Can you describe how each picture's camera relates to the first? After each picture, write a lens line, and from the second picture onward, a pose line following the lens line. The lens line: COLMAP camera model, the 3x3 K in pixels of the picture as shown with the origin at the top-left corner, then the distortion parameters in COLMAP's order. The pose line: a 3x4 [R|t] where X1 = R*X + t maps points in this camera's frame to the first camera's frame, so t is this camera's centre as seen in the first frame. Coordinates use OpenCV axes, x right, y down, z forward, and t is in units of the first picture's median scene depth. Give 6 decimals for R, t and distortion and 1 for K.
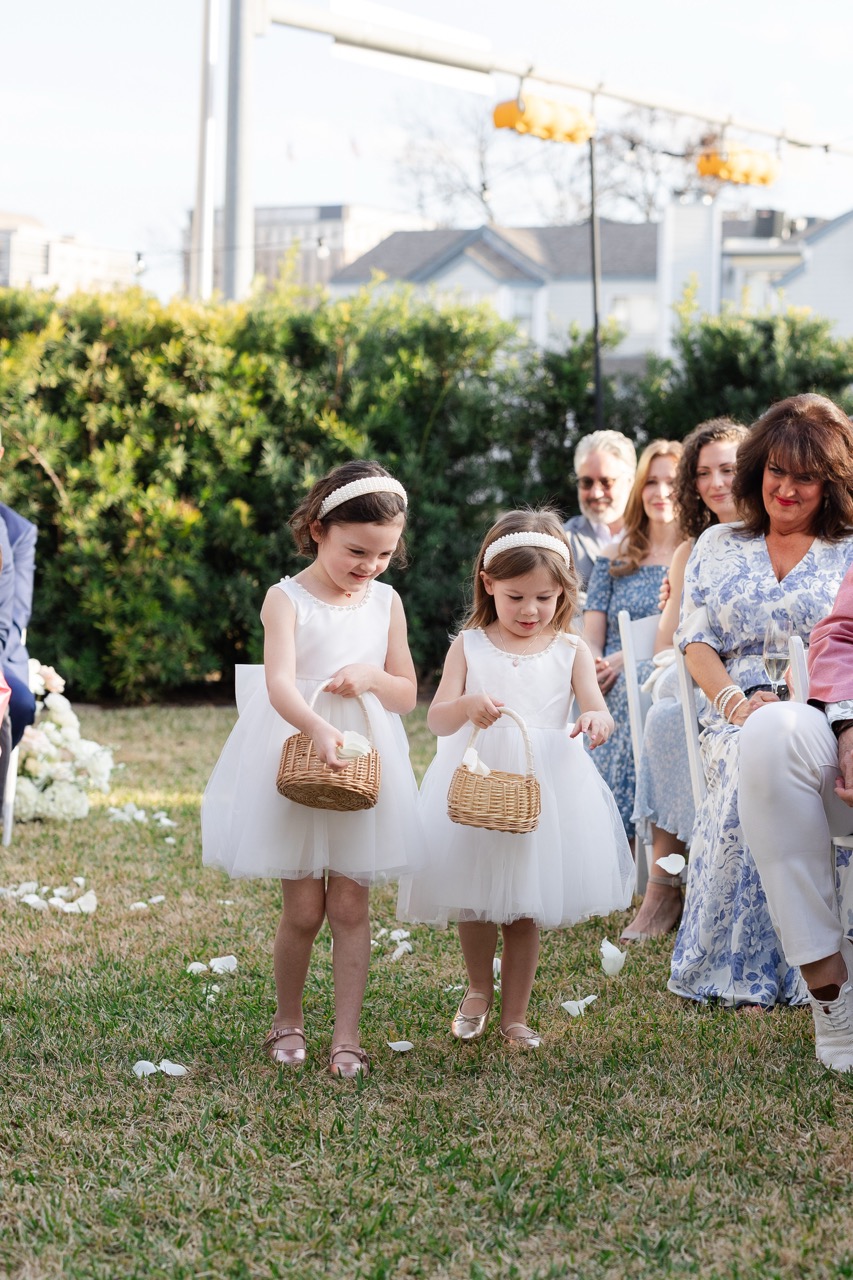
lens RADIAL K [[2972.9, 0, 426.5], [0, 2972.9, 640.0], [0, 0, 1]] dist [-0.035970, -0.292159]
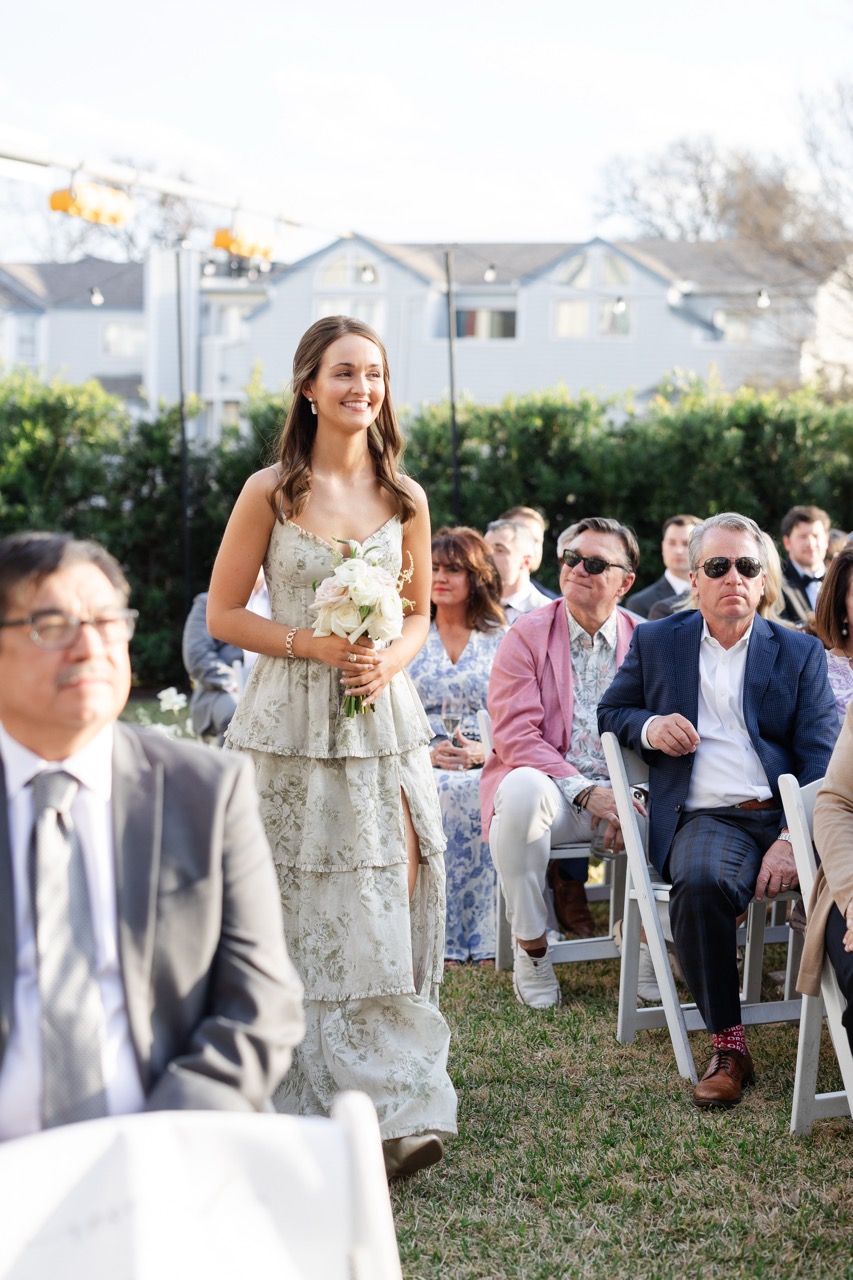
lens RADIAL K [[2972.9, 0, 426.5], [0, 2972.9, 640.0], [0, 0, 1]] dist [-0.035970, -0.292159]
pose [[0.965116, -0.027580, 0.260364, -0.171719], [0.014685, 0.998573, 0.051343, -0.067596], [-0.261409, -0.045729, 0.964144, -0.243571]]
